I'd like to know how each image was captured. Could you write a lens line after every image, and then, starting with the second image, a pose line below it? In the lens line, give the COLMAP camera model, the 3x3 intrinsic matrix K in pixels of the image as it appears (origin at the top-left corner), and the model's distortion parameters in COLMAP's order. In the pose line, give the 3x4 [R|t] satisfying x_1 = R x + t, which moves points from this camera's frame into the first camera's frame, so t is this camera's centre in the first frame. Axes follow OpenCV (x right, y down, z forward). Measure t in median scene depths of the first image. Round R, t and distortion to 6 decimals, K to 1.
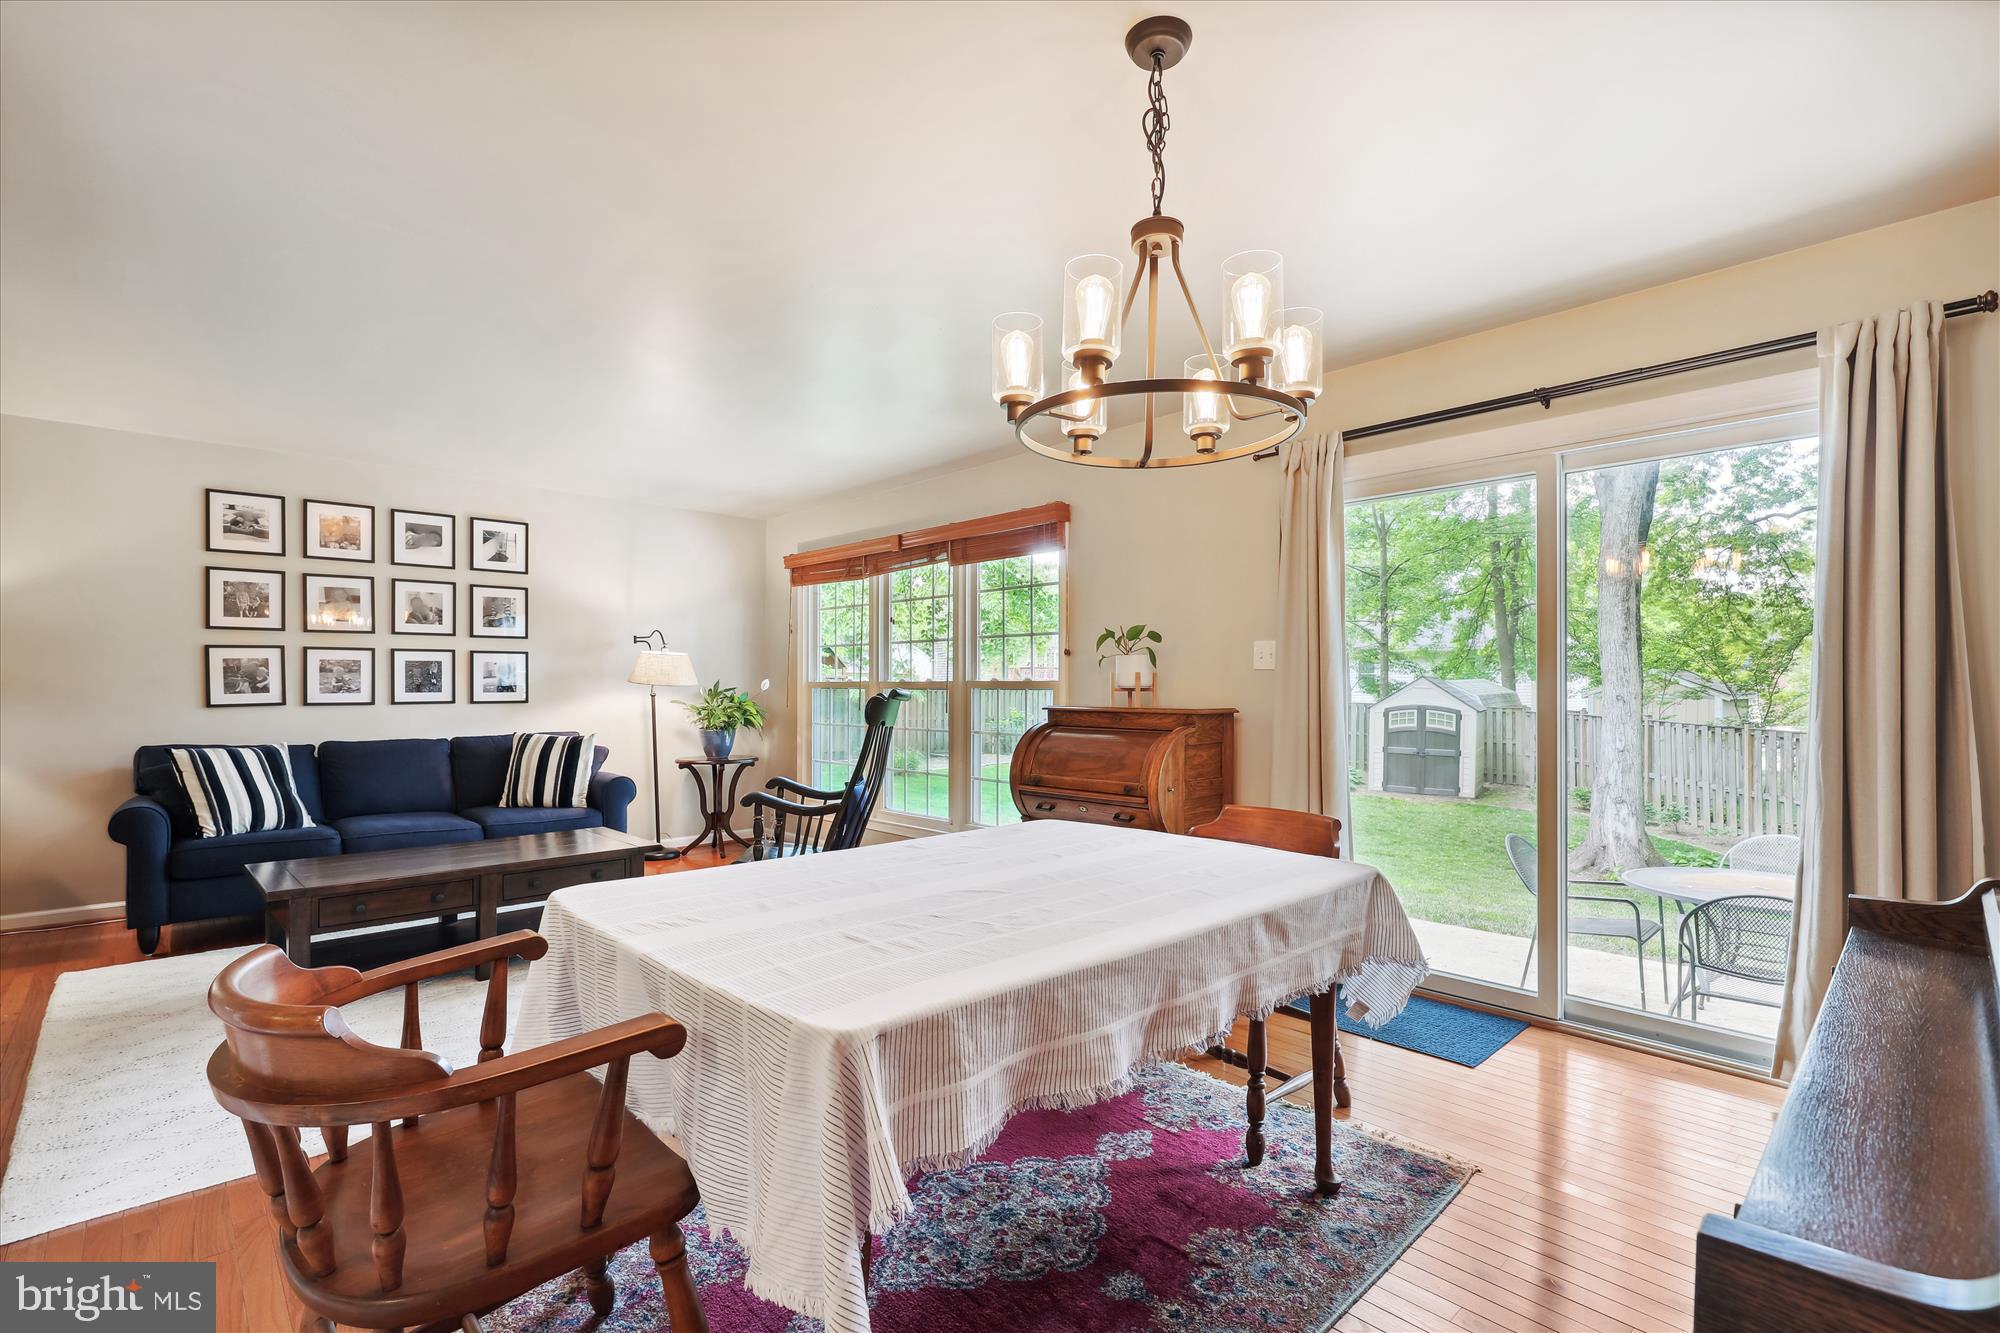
lens RADIAL K [[916.6, 0, 1007.5], [0, 916.6, 686.0], [0, 0, 1]] dist [-0.001721, -0.000295]
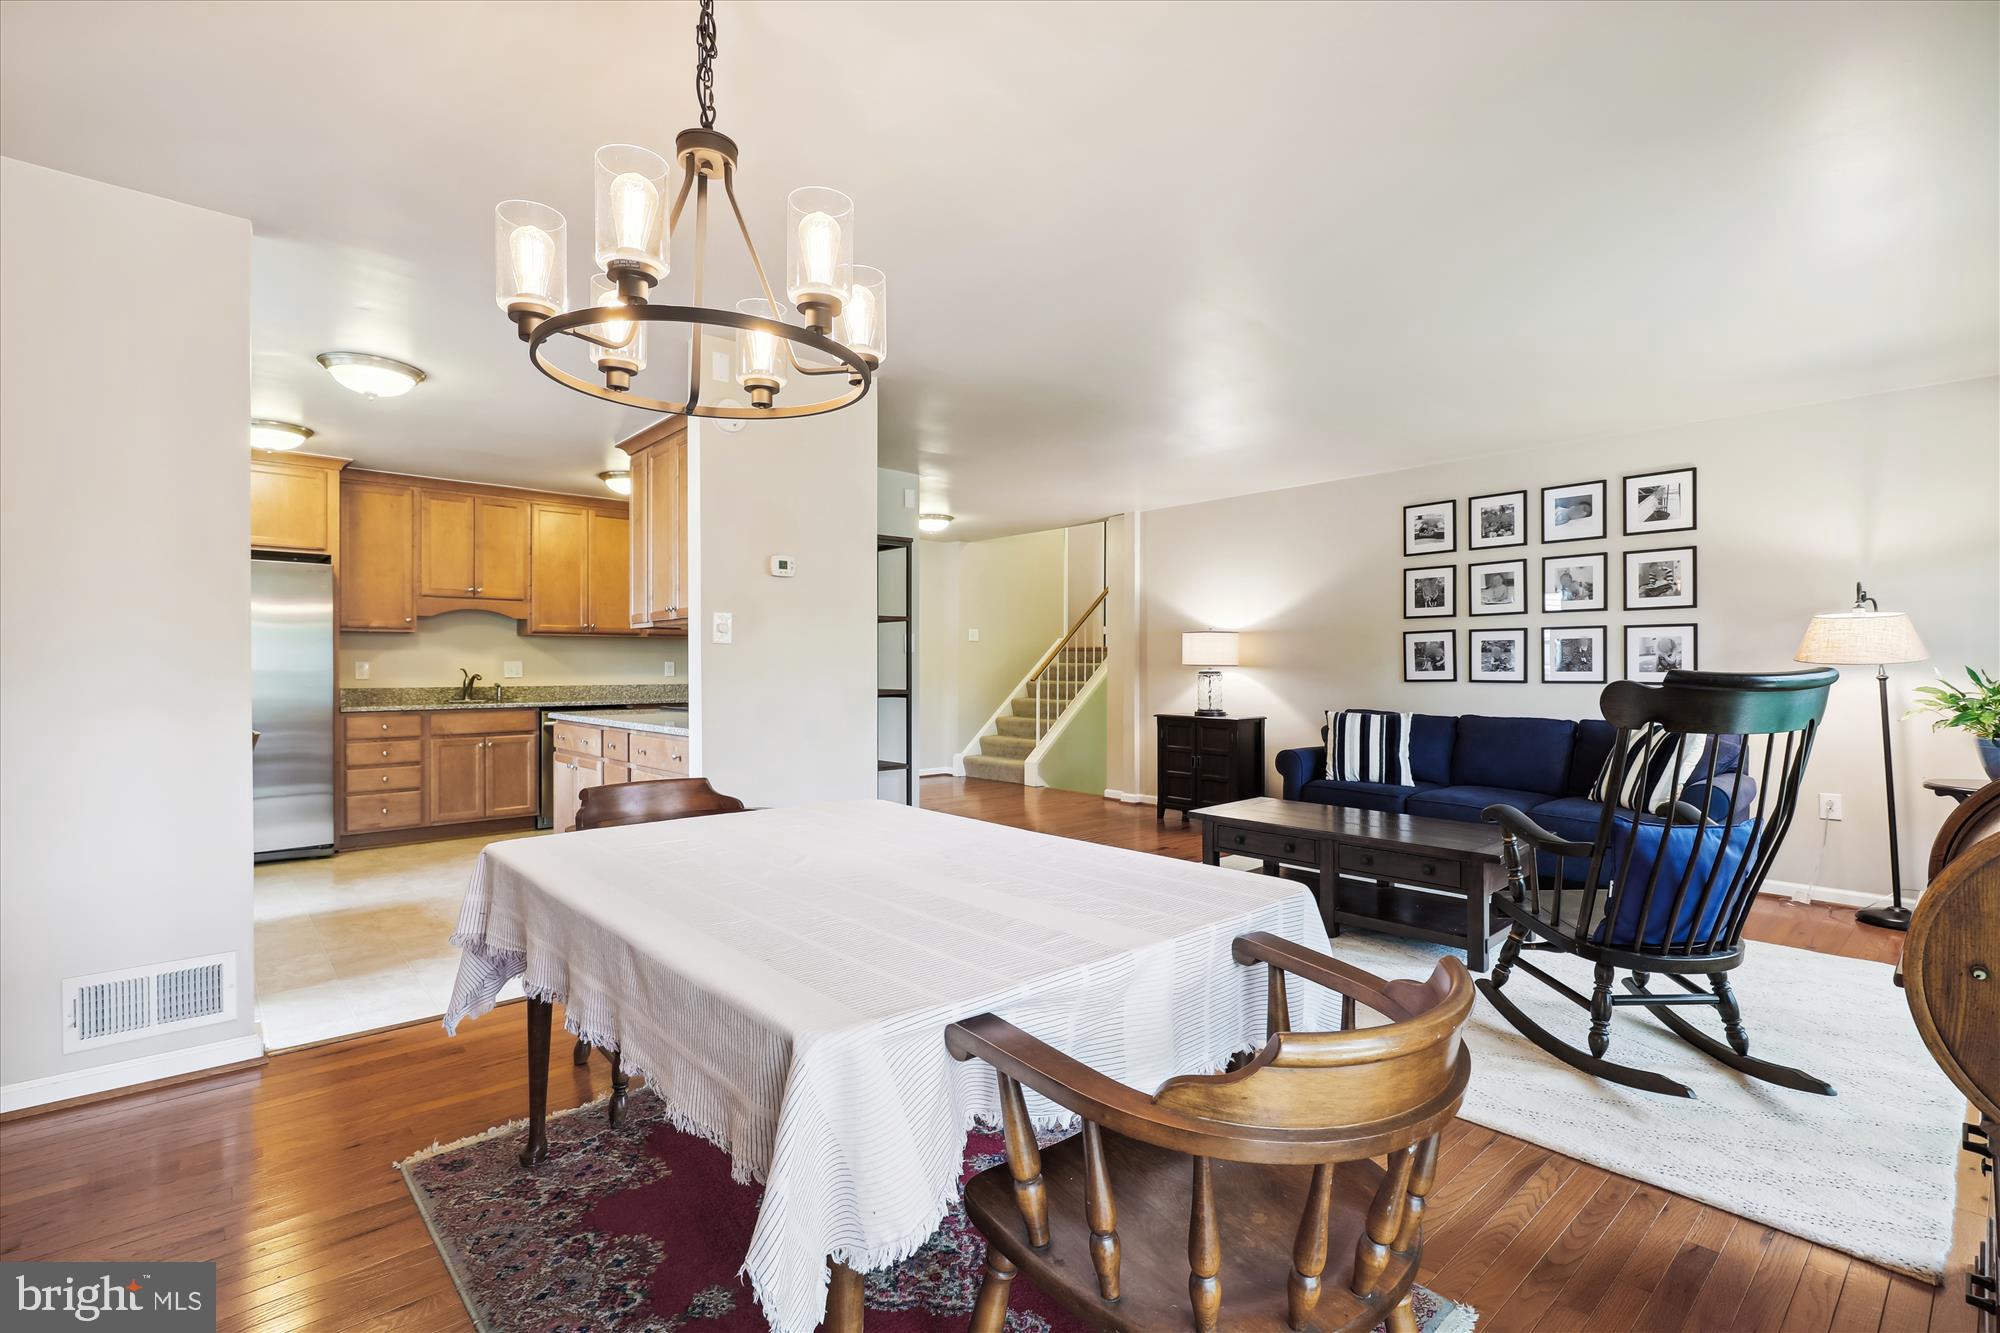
lens RADIAL K [[925.4, 0, 1000.0], [0, 925.4, 666.5], [0, 0, 1]] dist [0.012328, -0.000111]
pose [[-0.031400, 0.001507, -0.999506, 0.382337], [-0.001451, 0.999998, 0.001553, 0.001179], [0.999506, 0.001500, -0.031398, 0.458561]]
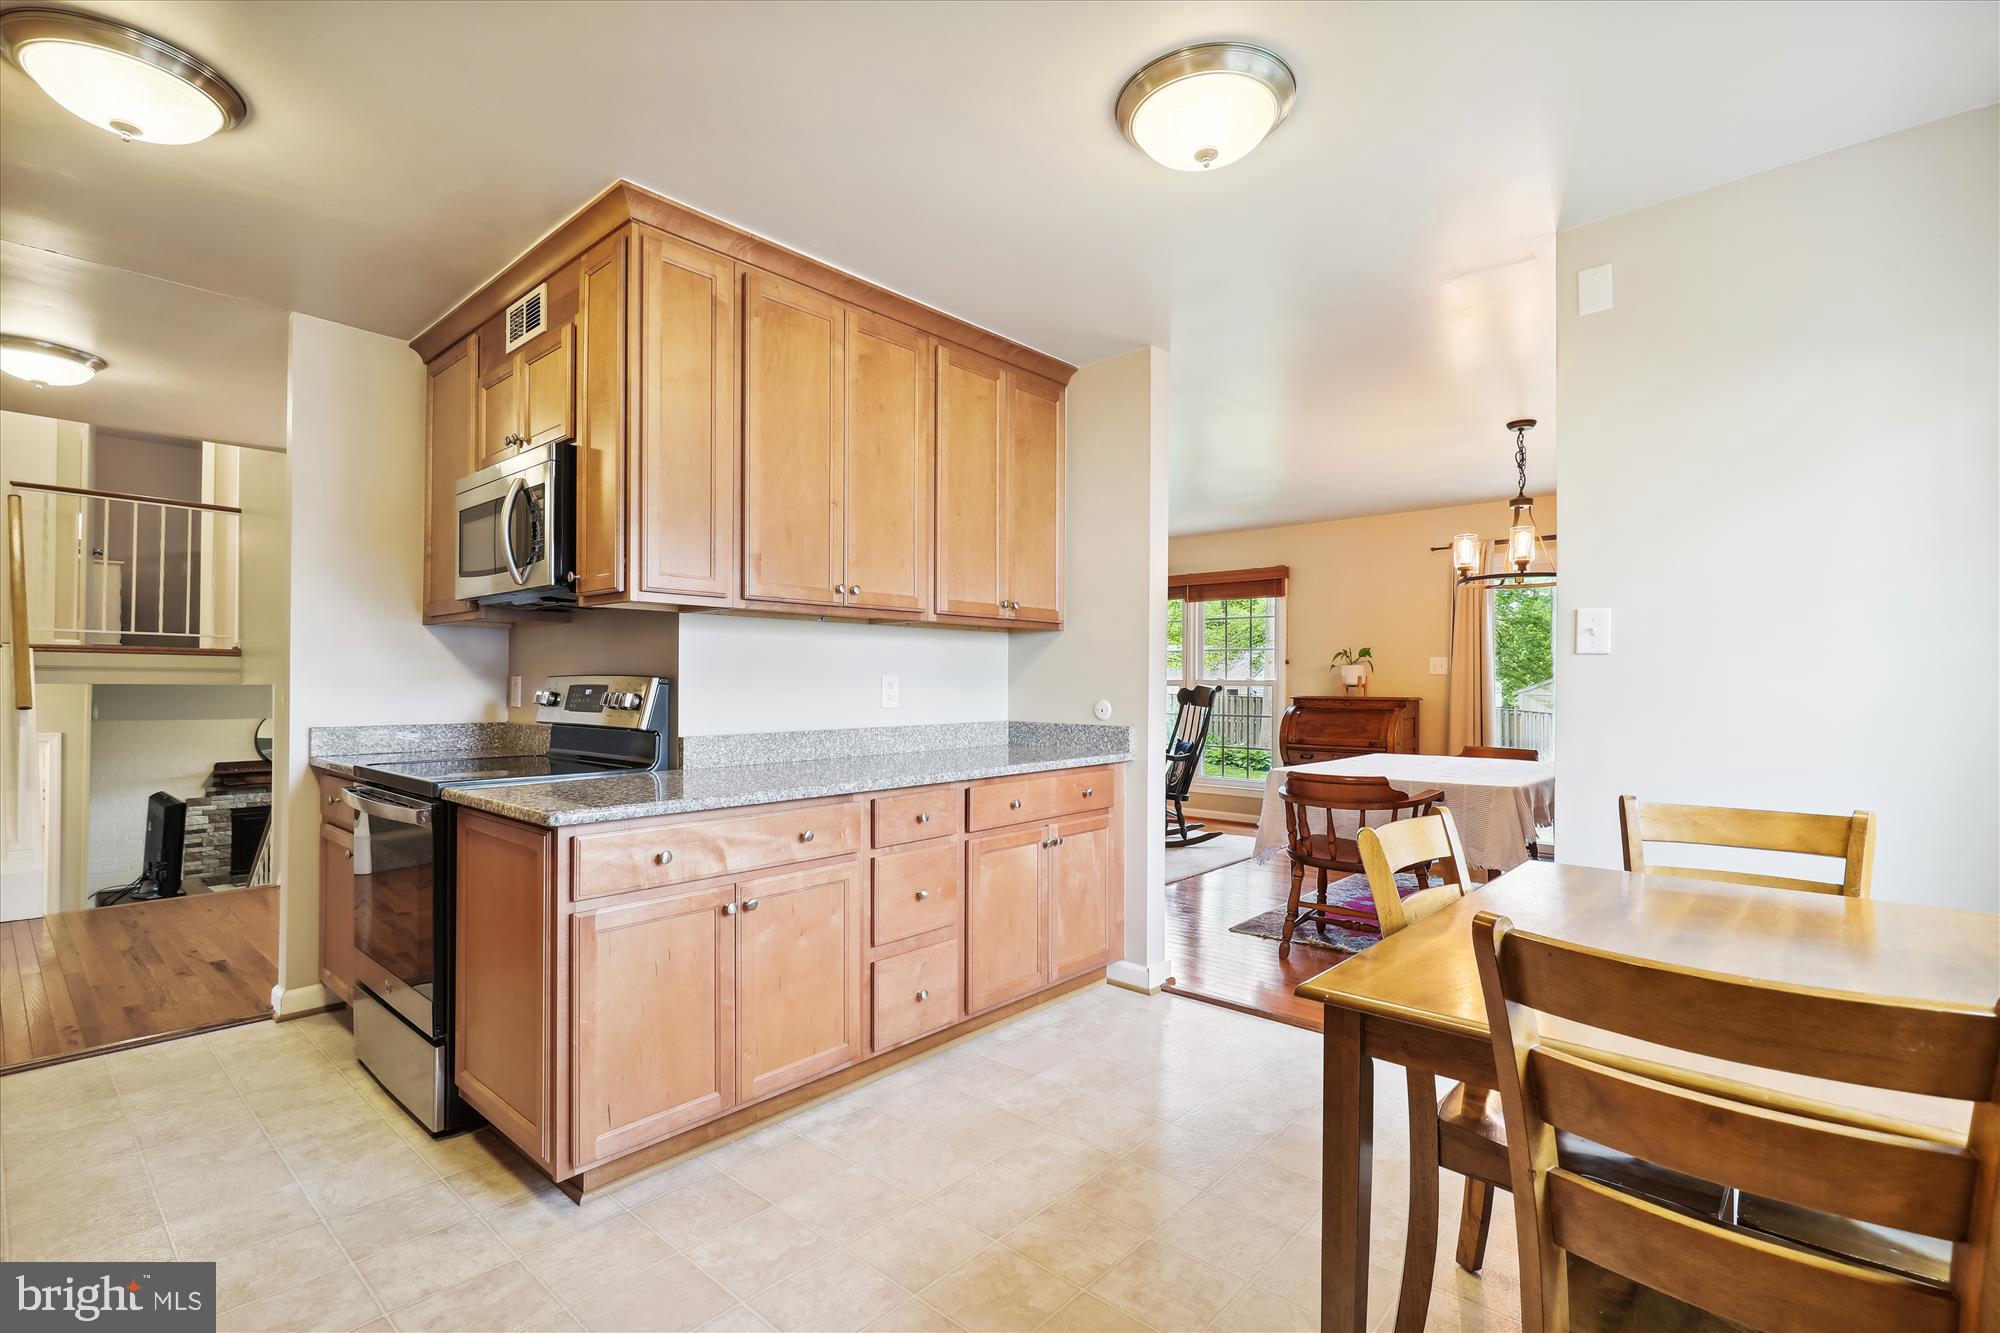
lens RADIAL K [[919.6, 0, 998.7], [0, 919.6, 669.1], [0, 0, 1]] dist [-0.000669, 0.000164]
pose [[0.997077, 0.008693, 0.075908, -0.498110], [-0.007435, 0.999831, -0.016837, 0.004794], [-0.076042, 0.016223, 0.996973, -0.475713]]
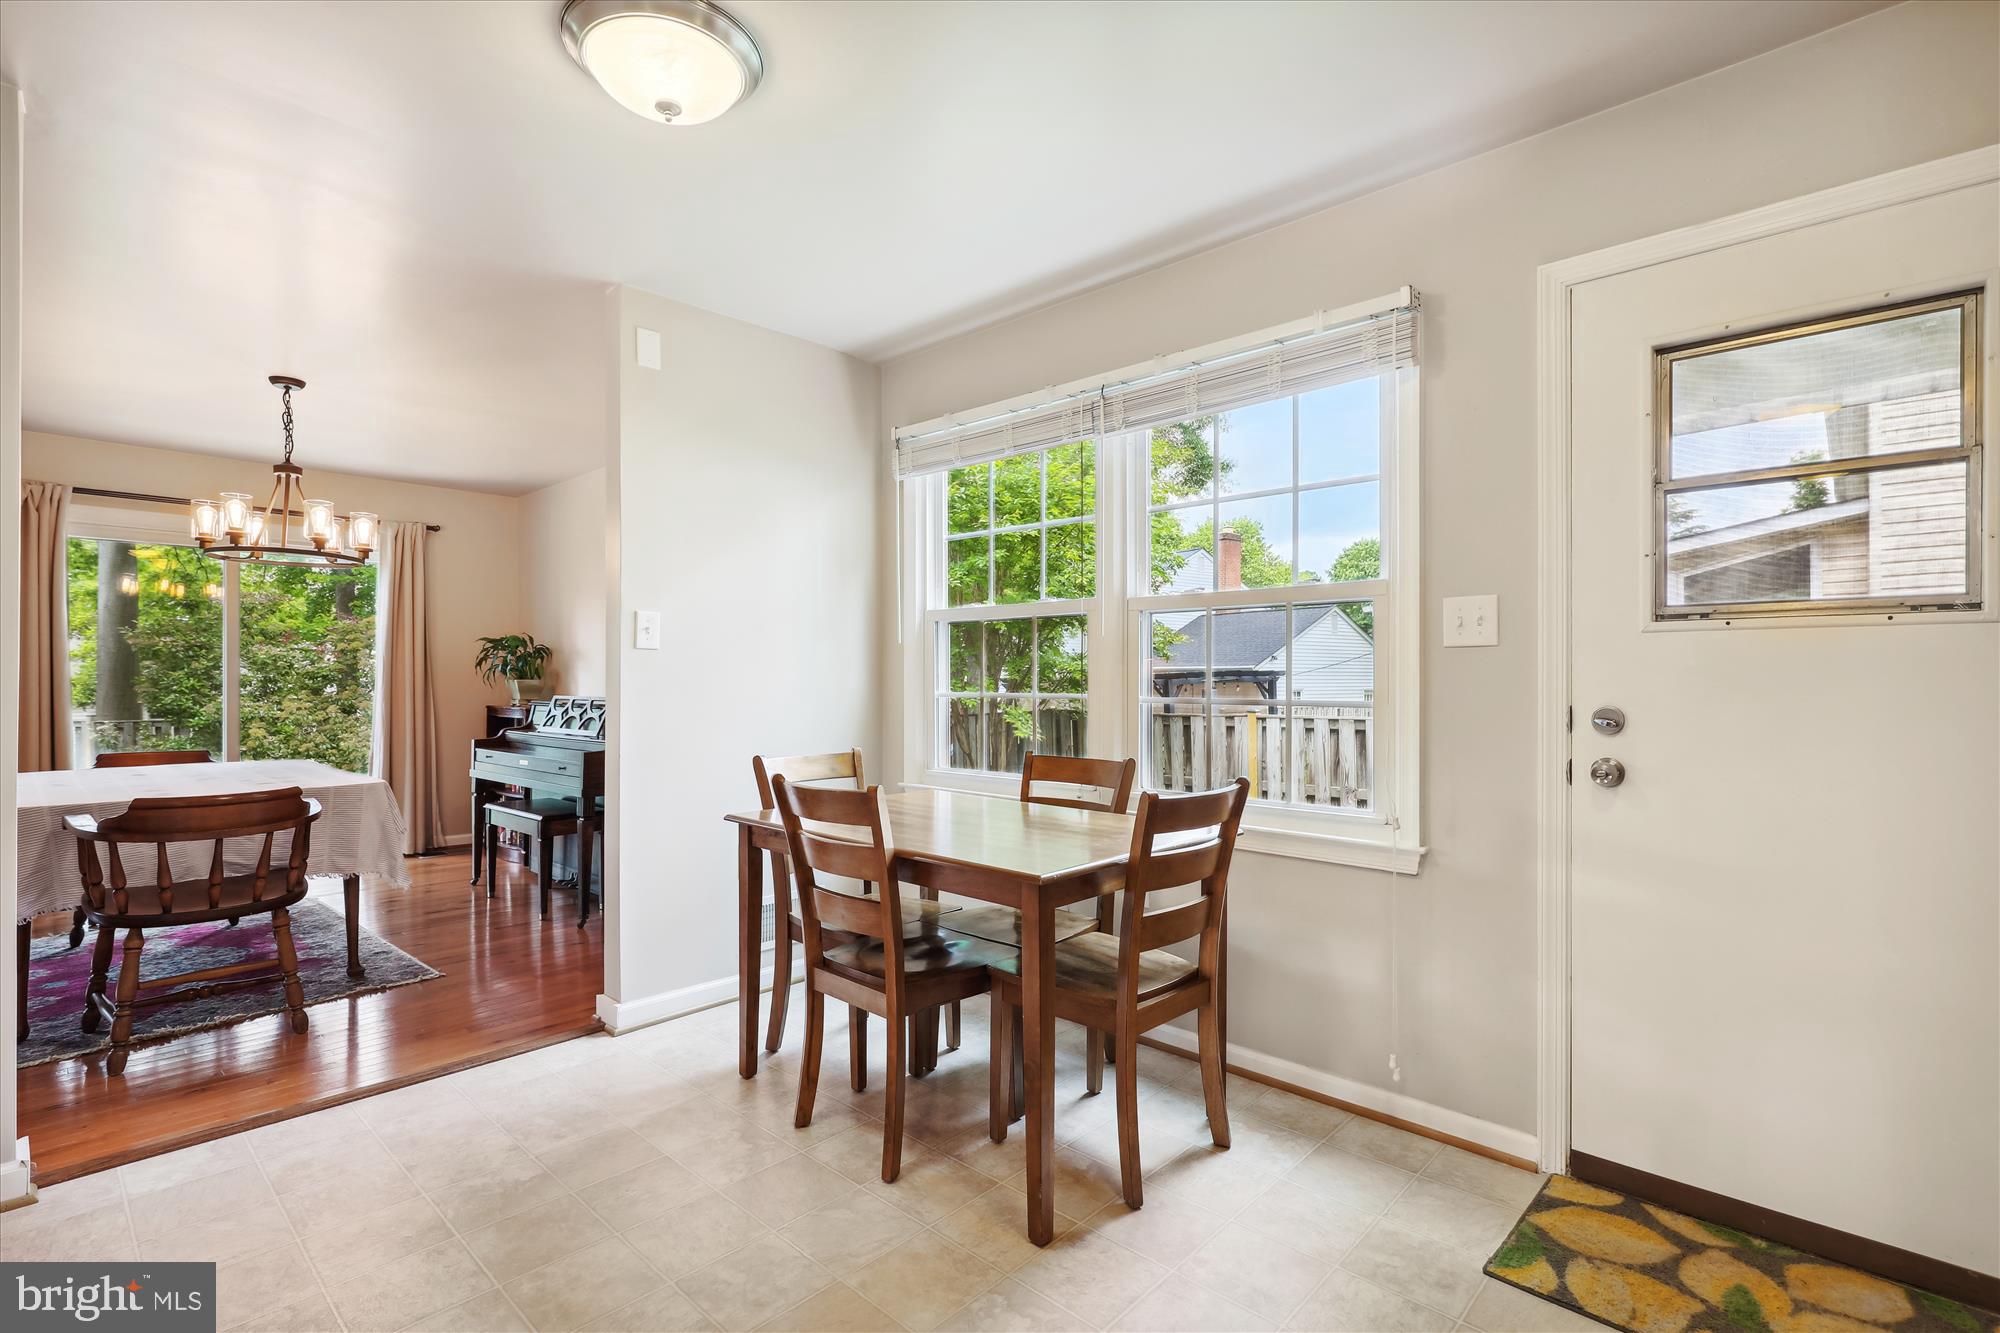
lens RADIAL K [[920.2, 0, 1006.5], [0, 920.2, 680.9], [0, 0, 1]] dist [0.001025, -0.007469]
pose [[-0.070238, -0.002918, 0.997526, -0.757347], [-0.000823, 0.999996, 0.002867, 0.004380], [-0.997530, -0.000620, -0.070240, -0.201666]]
